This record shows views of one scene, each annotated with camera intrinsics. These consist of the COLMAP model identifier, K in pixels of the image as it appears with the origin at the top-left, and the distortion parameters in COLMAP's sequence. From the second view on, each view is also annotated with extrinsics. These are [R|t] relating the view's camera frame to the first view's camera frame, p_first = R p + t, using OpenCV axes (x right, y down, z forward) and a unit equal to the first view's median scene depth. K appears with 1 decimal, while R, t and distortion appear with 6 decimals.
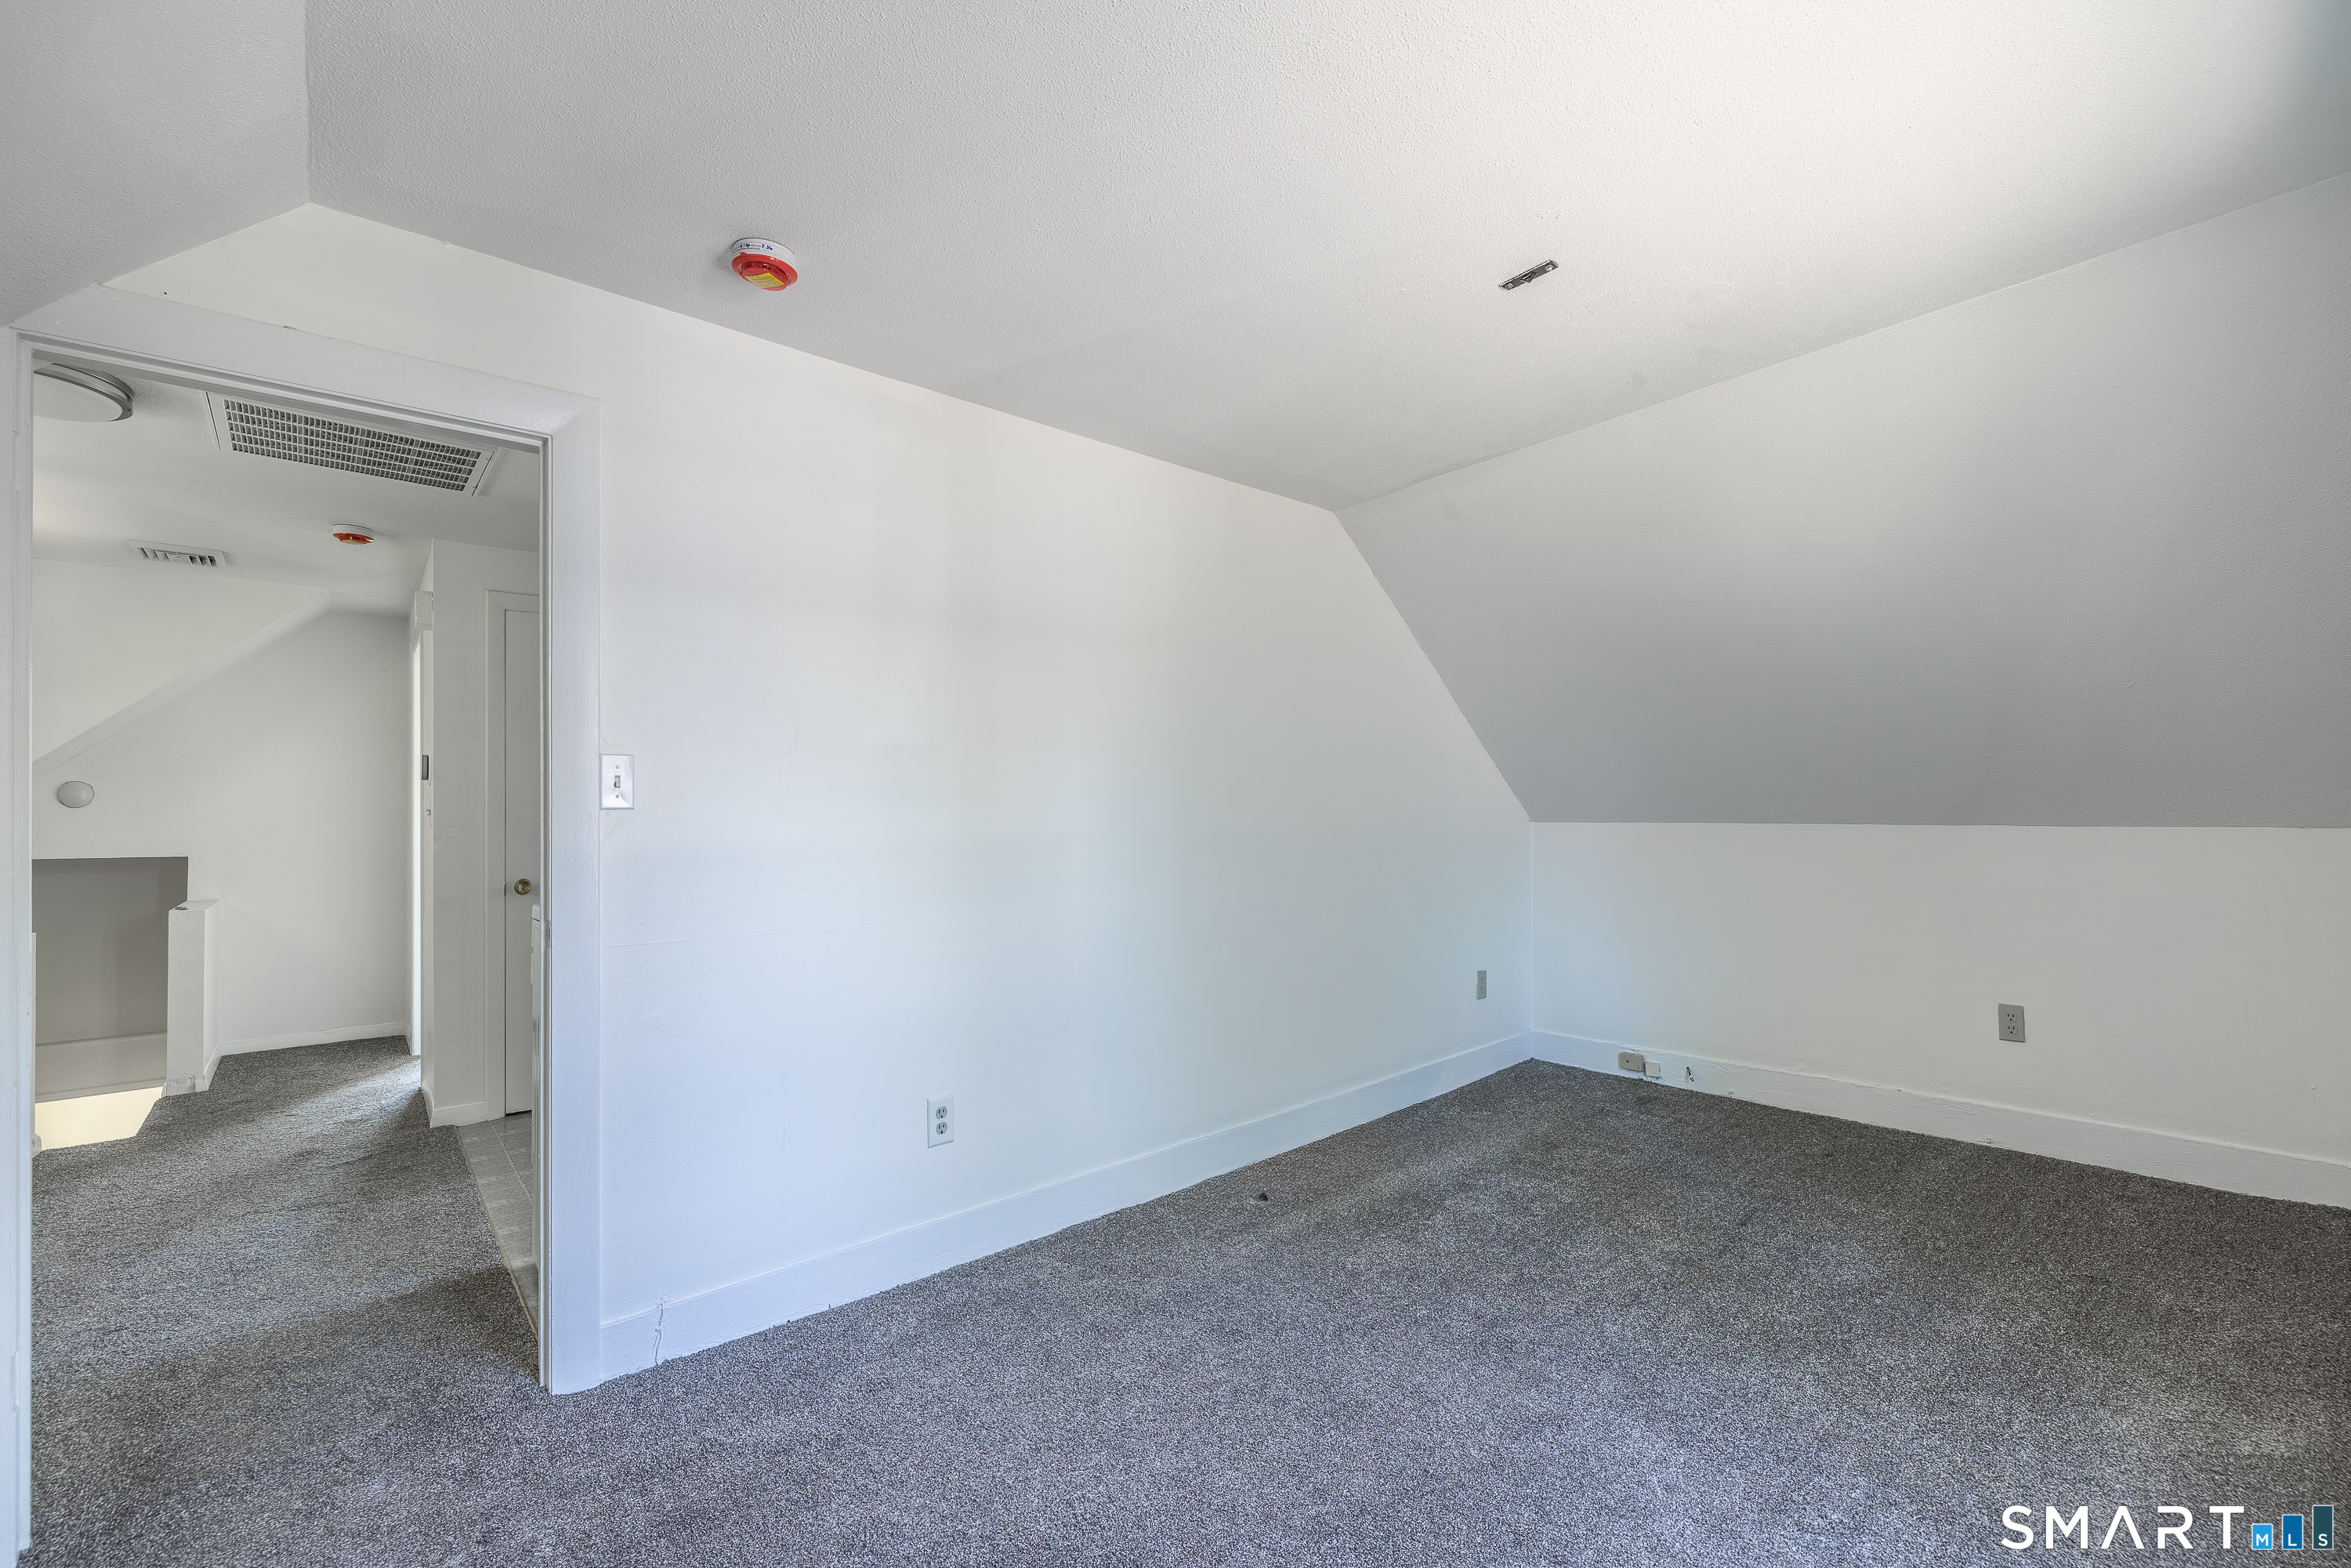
lens RADIAL K [[1014.7, 0, 1140.2], [0, 1014.7, 786.5], [0, 0, 1]] dist [0.002834, -0.001145]
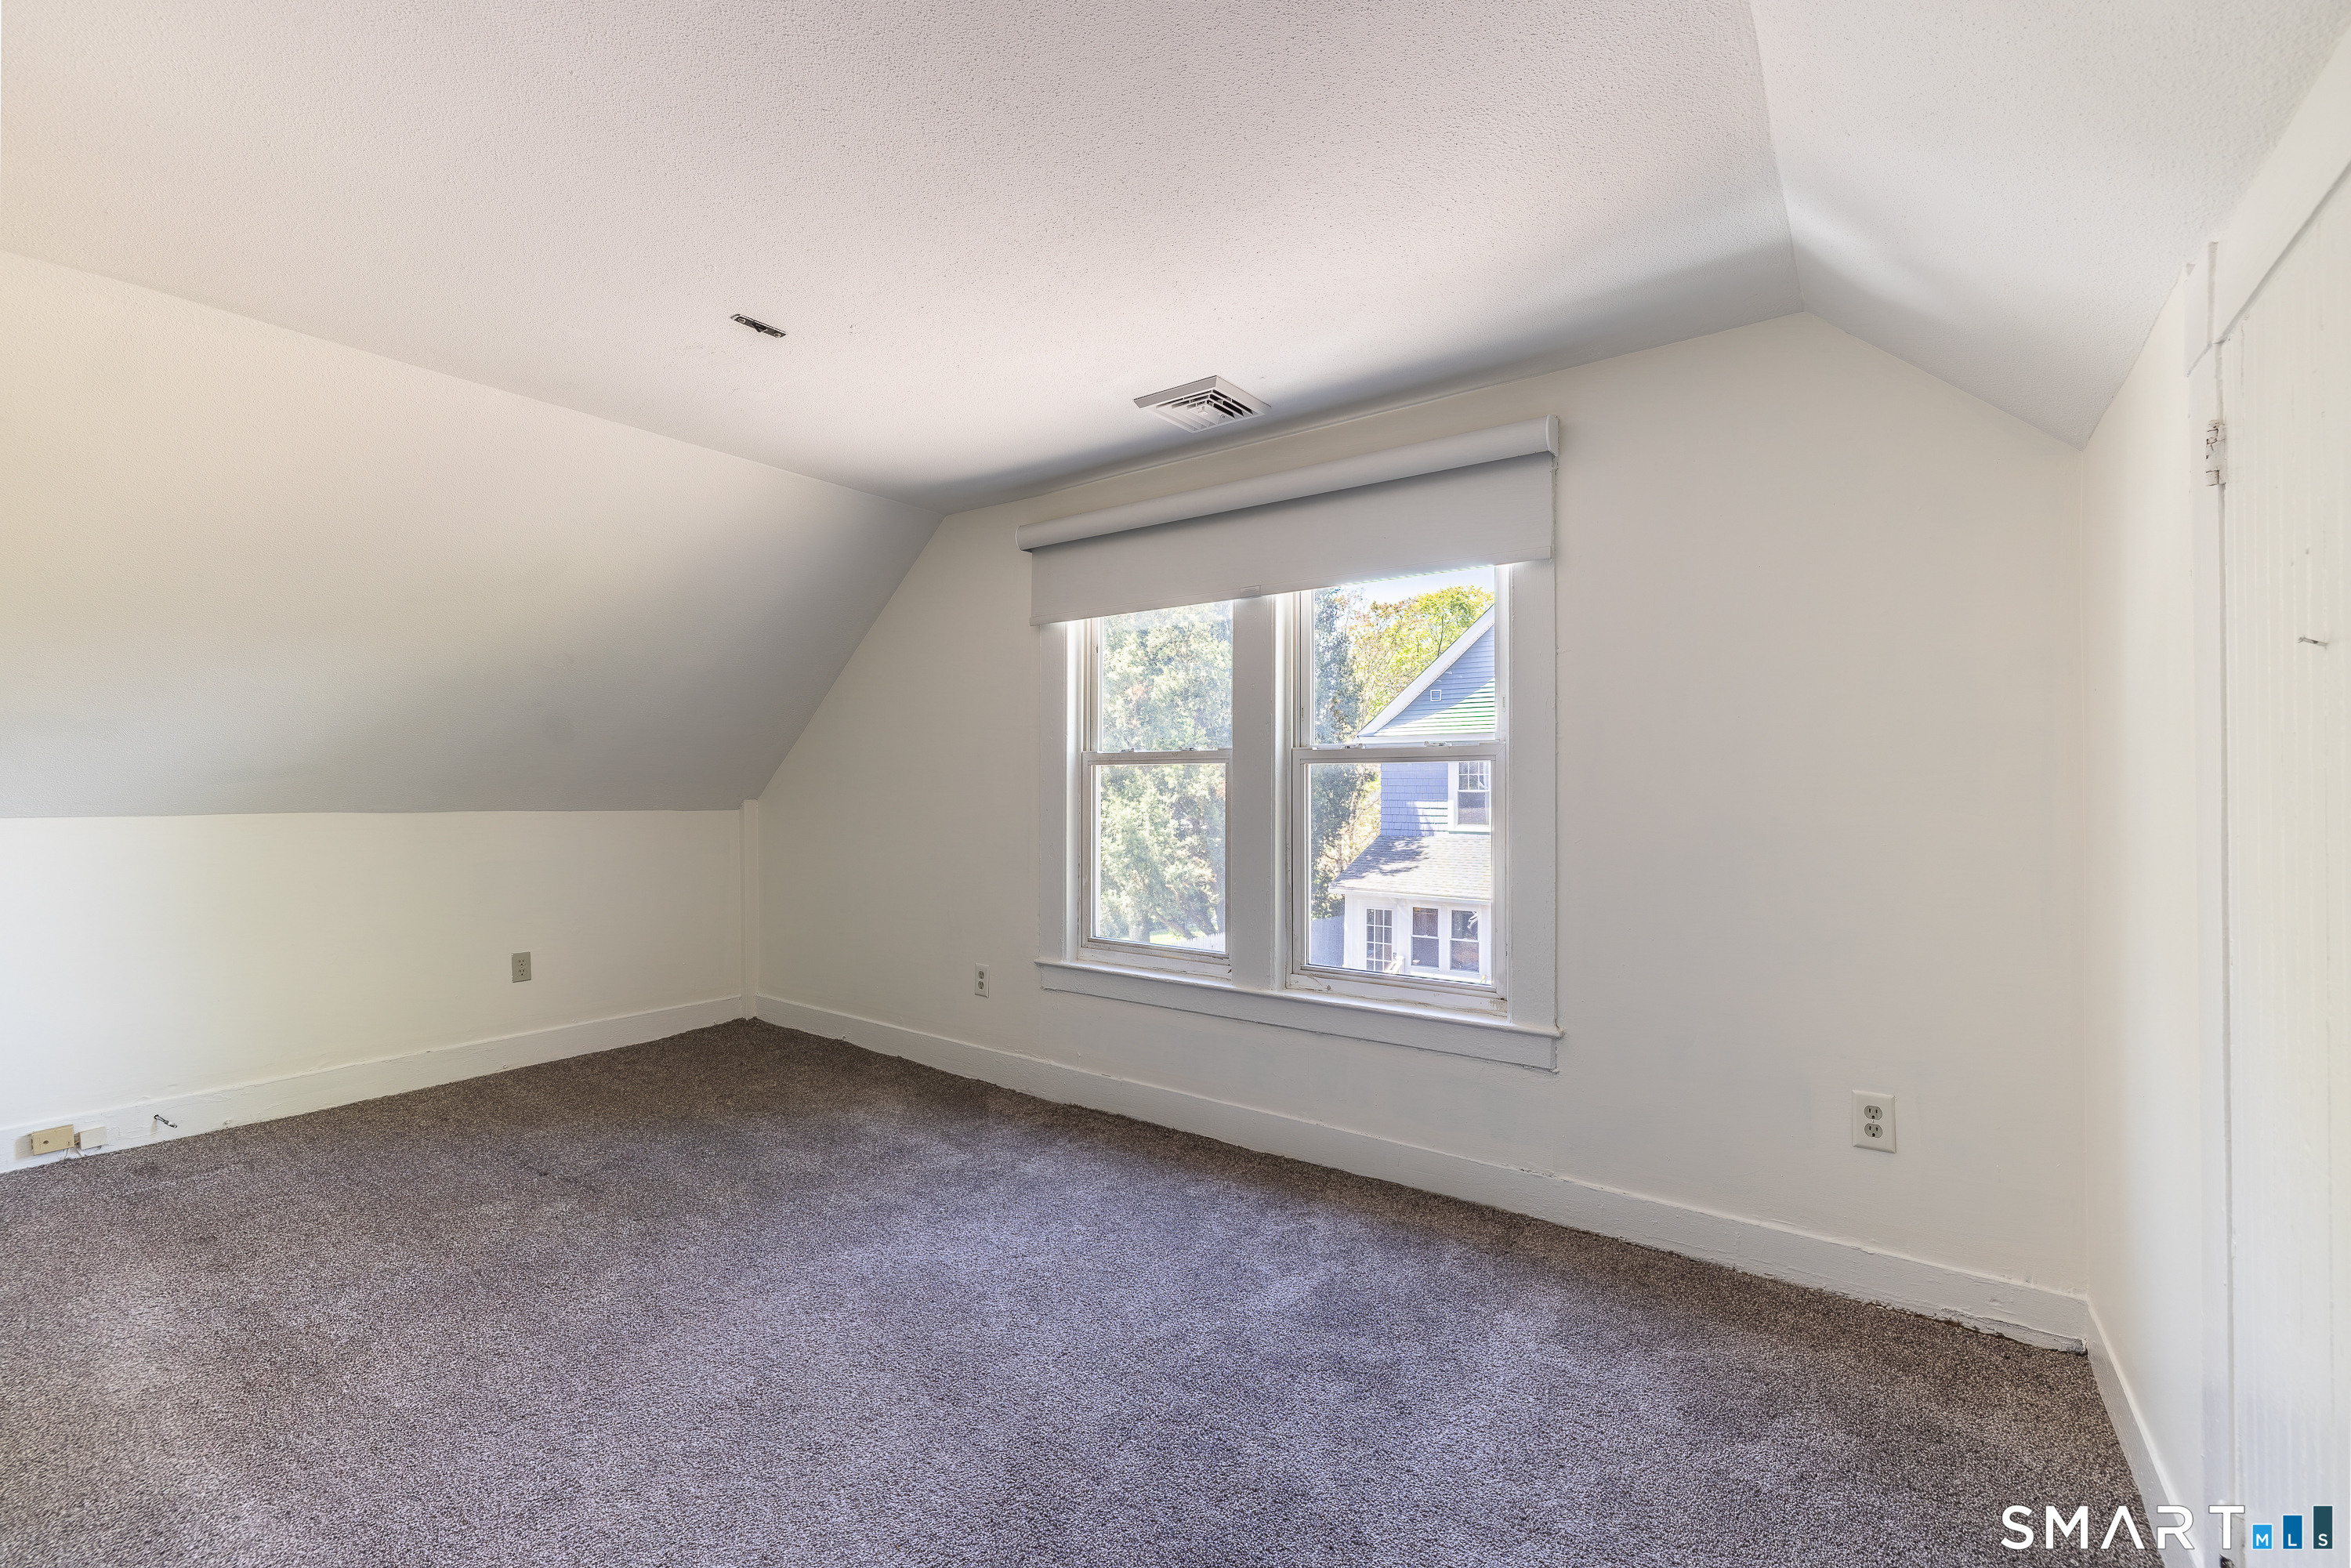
lens RADIAL K [[1014.7, 0, 1109.8], [0, 1014.7, 777.2], [0, 0, 1]] dist [0.002834, -0.001145]
pose [[-0.228692, 0.027575, 0.973108, -0.541171], [-0.025126, 0.999099, -0.034217, 0.021730], [-0.973175, -0.032275, -0.227793, 0.579628]]
